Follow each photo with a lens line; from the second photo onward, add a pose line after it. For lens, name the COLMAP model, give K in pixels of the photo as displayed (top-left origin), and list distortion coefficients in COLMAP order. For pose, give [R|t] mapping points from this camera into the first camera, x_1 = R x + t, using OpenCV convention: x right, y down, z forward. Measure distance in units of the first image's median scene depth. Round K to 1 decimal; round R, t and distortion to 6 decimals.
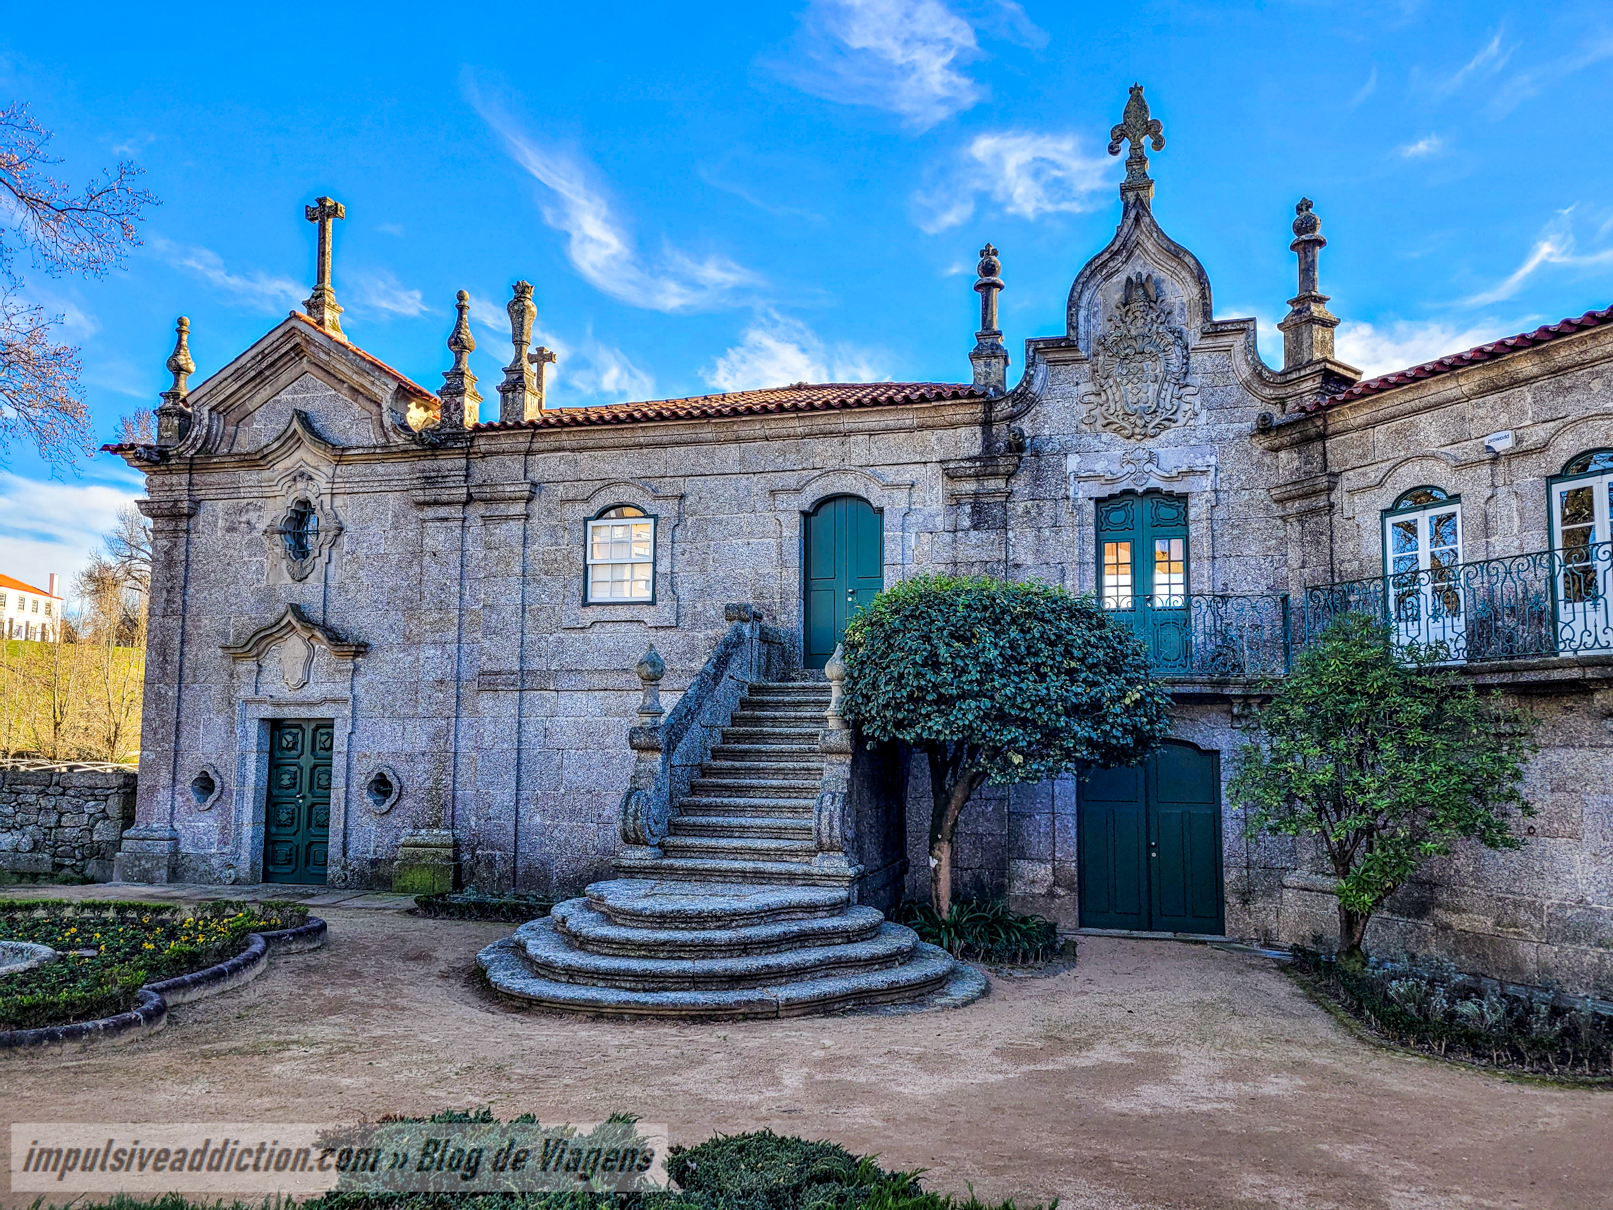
lens RADIAL K [[1196.2, 0, 805.6], [0, 1196.2, 618.4], [0, 0, 1]] dist [0.043784, -0.019095]
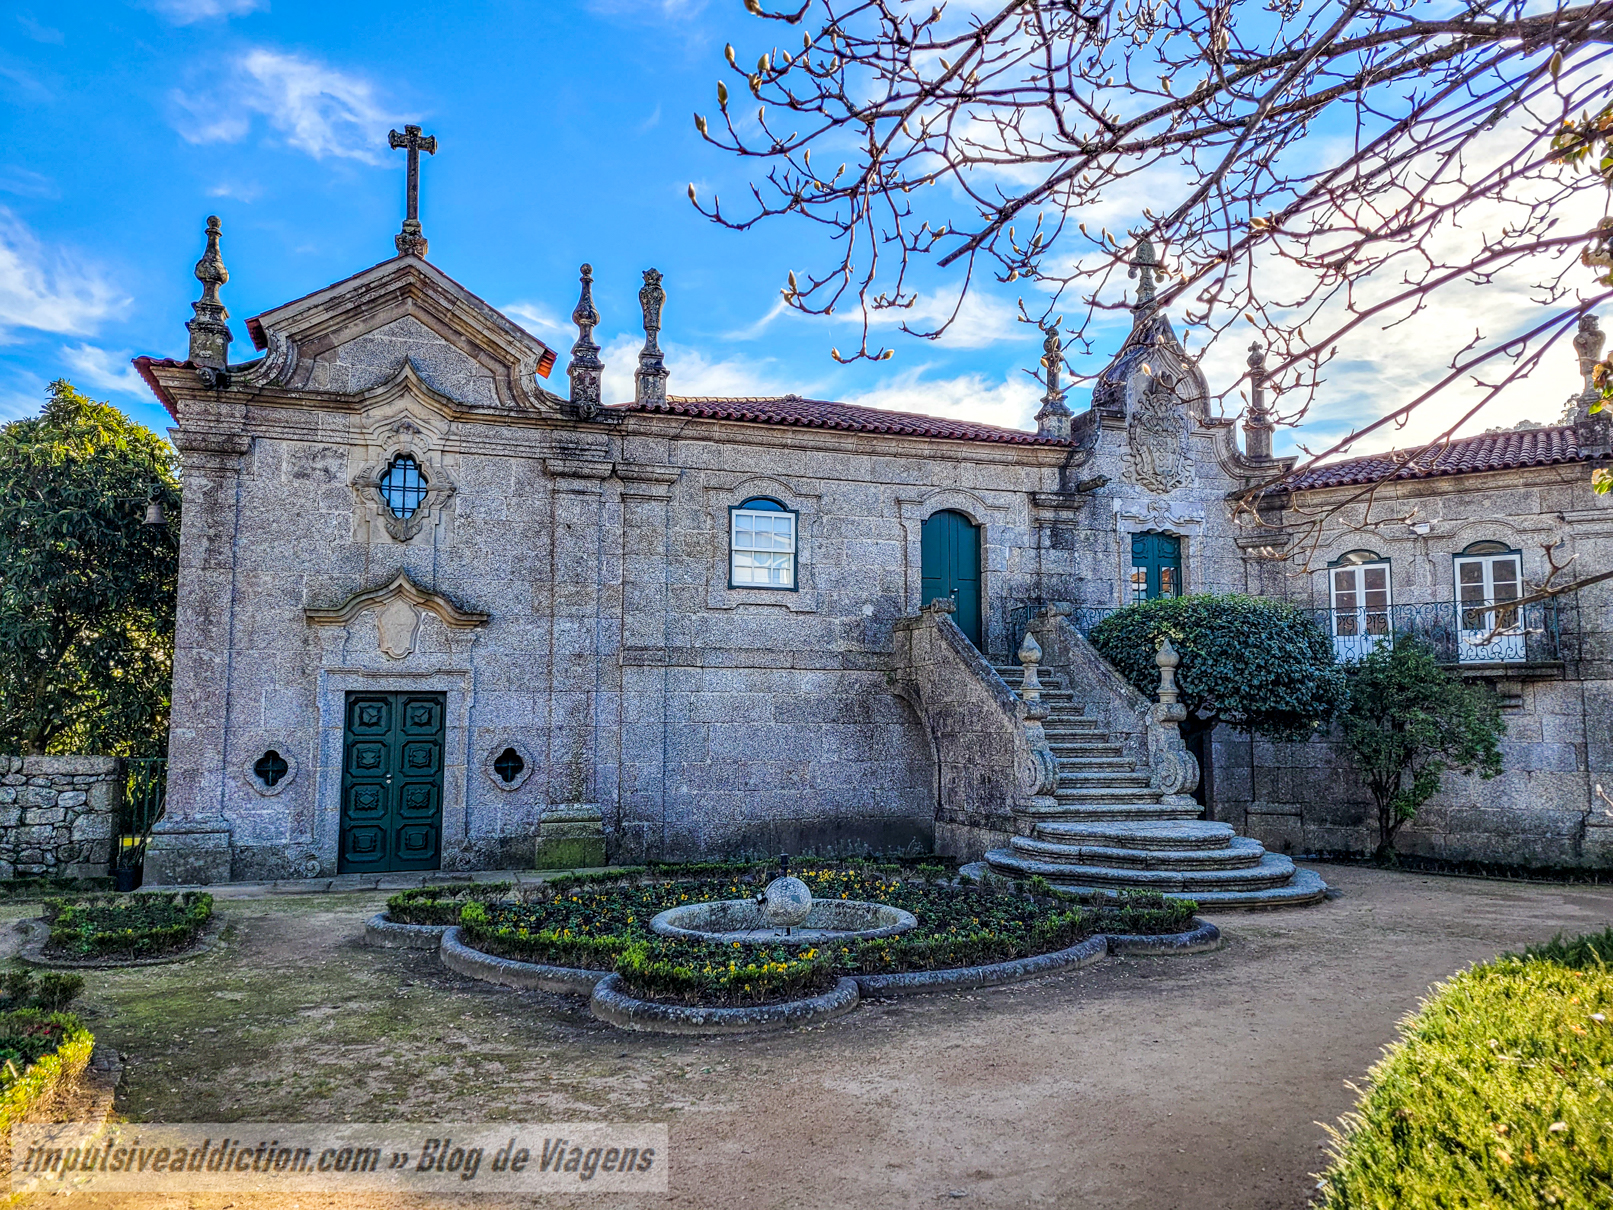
lens RADIAL K [[1196.2, 0, 805.1], [0, 1196.2, 595.4], [0, 0, 1]] dist [0.043784, -0.019095]
pose [[0.833617, 0.053632, 0.549734, -0.699685], [-0.051526, 0.998486, -0.019278, 0.012510], [-0.549935, -0.012255, 0.835118, 0.068169]]
